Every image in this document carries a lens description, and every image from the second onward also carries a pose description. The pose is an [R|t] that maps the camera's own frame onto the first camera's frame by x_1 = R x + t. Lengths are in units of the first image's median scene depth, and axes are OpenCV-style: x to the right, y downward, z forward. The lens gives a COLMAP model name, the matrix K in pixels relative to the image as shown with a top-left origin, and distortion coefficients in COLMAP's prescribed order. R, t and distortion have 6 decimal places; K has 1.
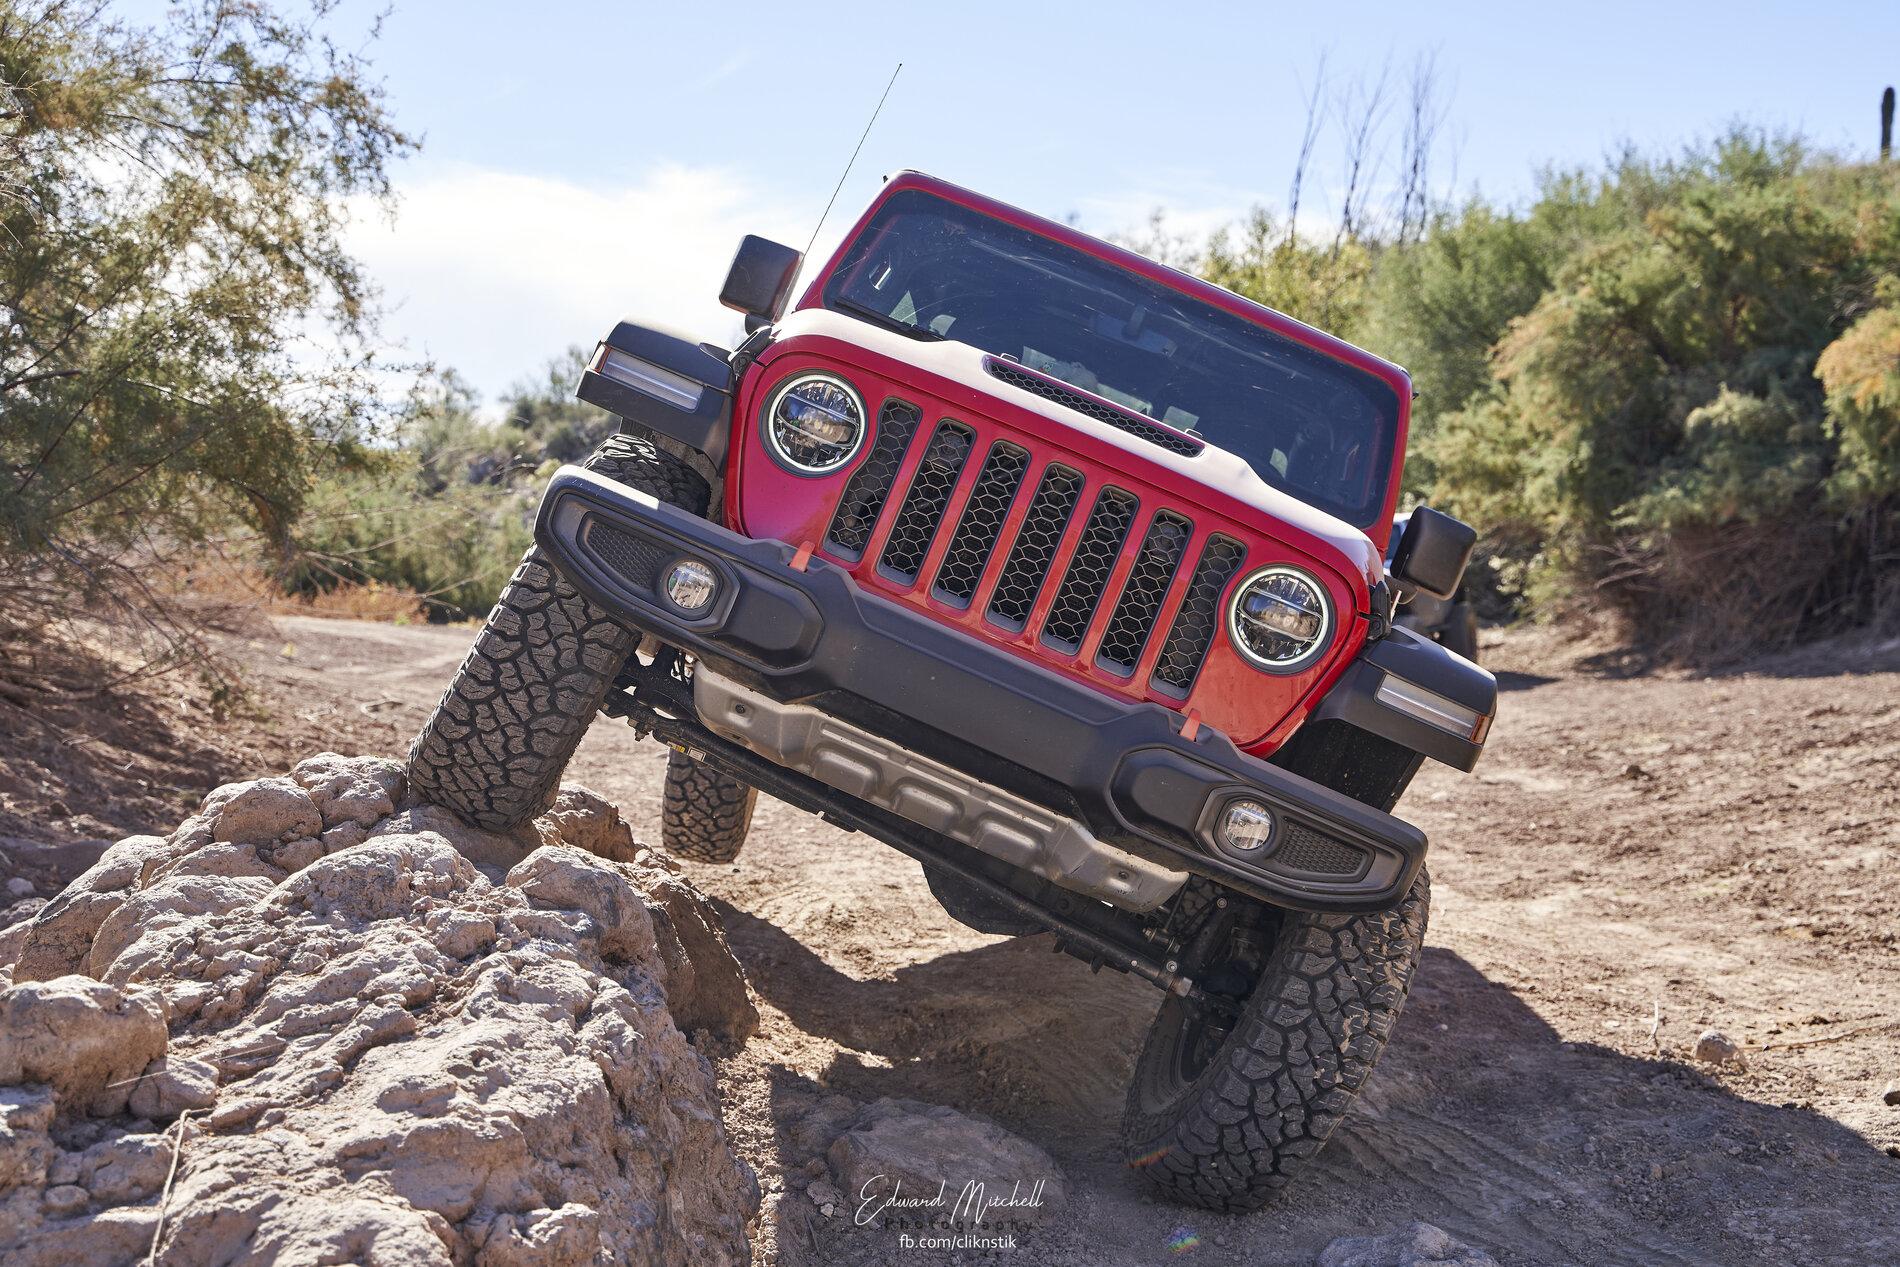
lens RADIAL K [[2663.5, 0, 950.0], [0, 2663.5, 633.5], [0, 0, 1]] dist [0.100790, 0.049712]
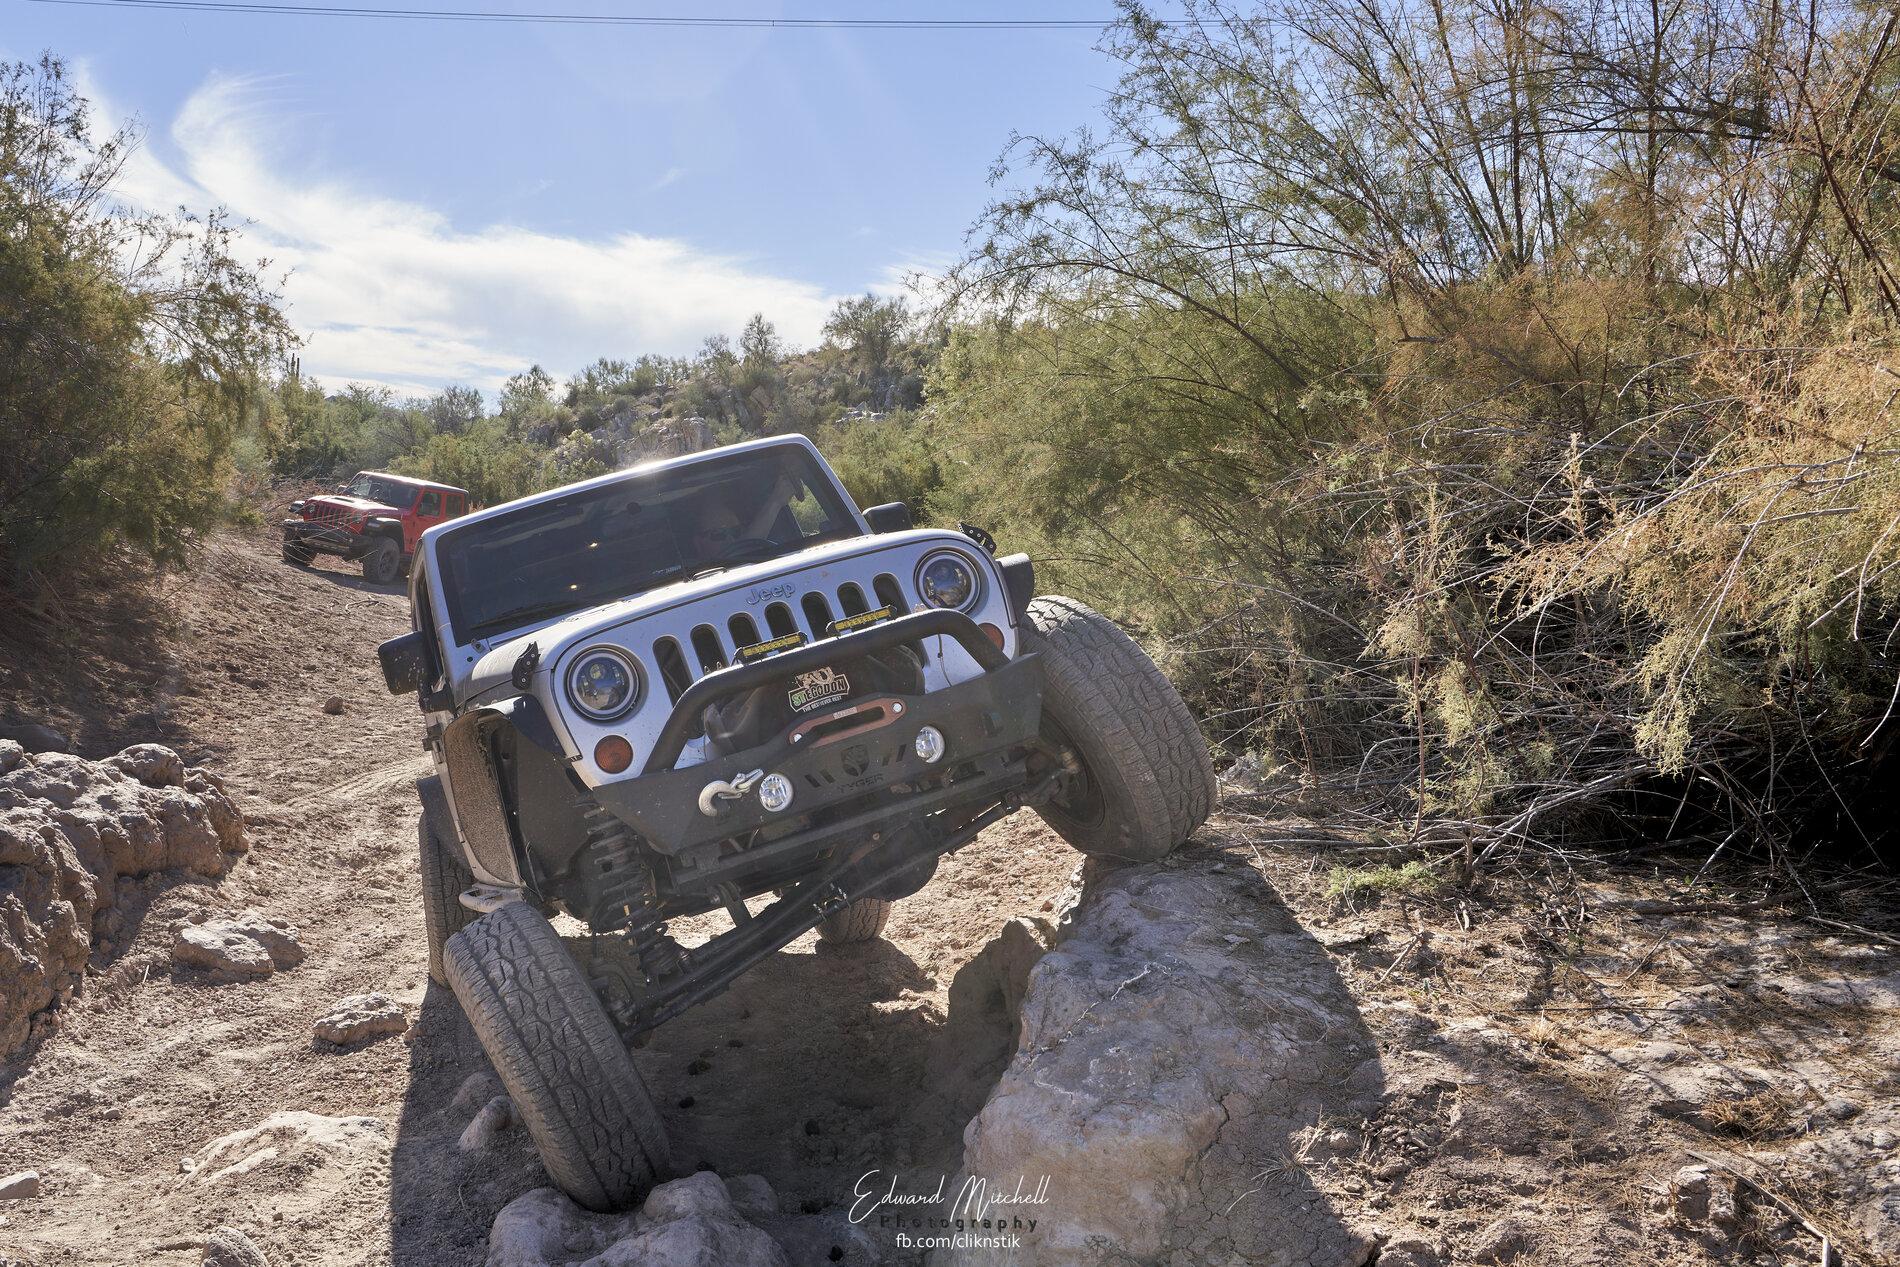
lens RADIAL K [[1616.8, 0, 739.3], [0, 1616.8, 629.6], [0, 0, 1]] dist [0.003501, 0.002119]
pose [[0.995891, 0.063866, -0.064210, 0.294085], [-0.059830, 0.996223, 0.062927, -0.106418], [0.067986, -0.058827, 0.995950, -0.187911]]
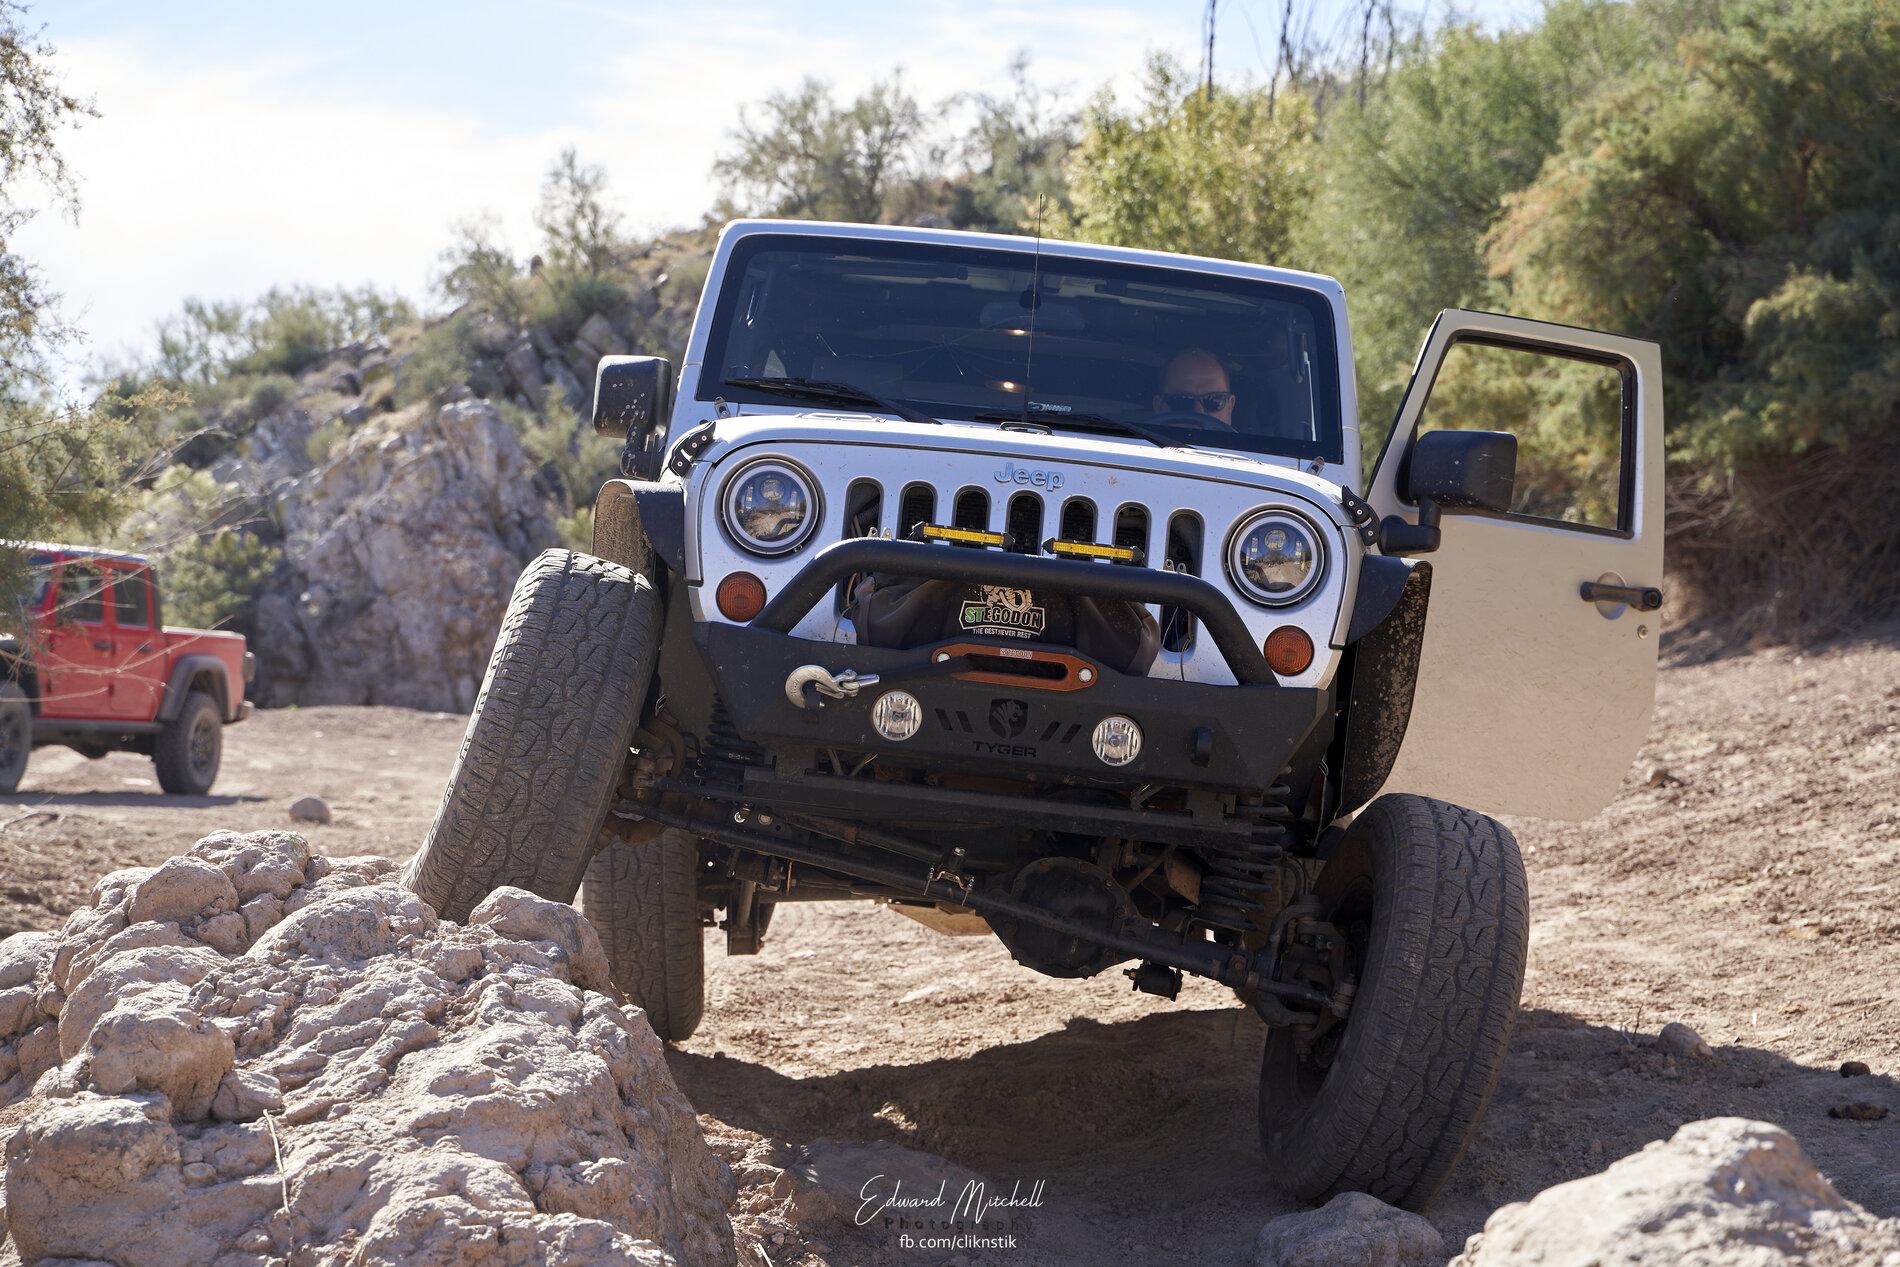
lens RADIAL K [[3866.4, 0, 950.0], [0, 3866.4, 633.5], [0, 0, 1]] dist [0.298194, 0.183531]
pose [[0.996234, -0.071565, 0.048955, -0.021029], [0.071997, 0.997379, -0.007116, 0.001611], [-0.048317, 0.010614, 0.998776, -0.269557]]
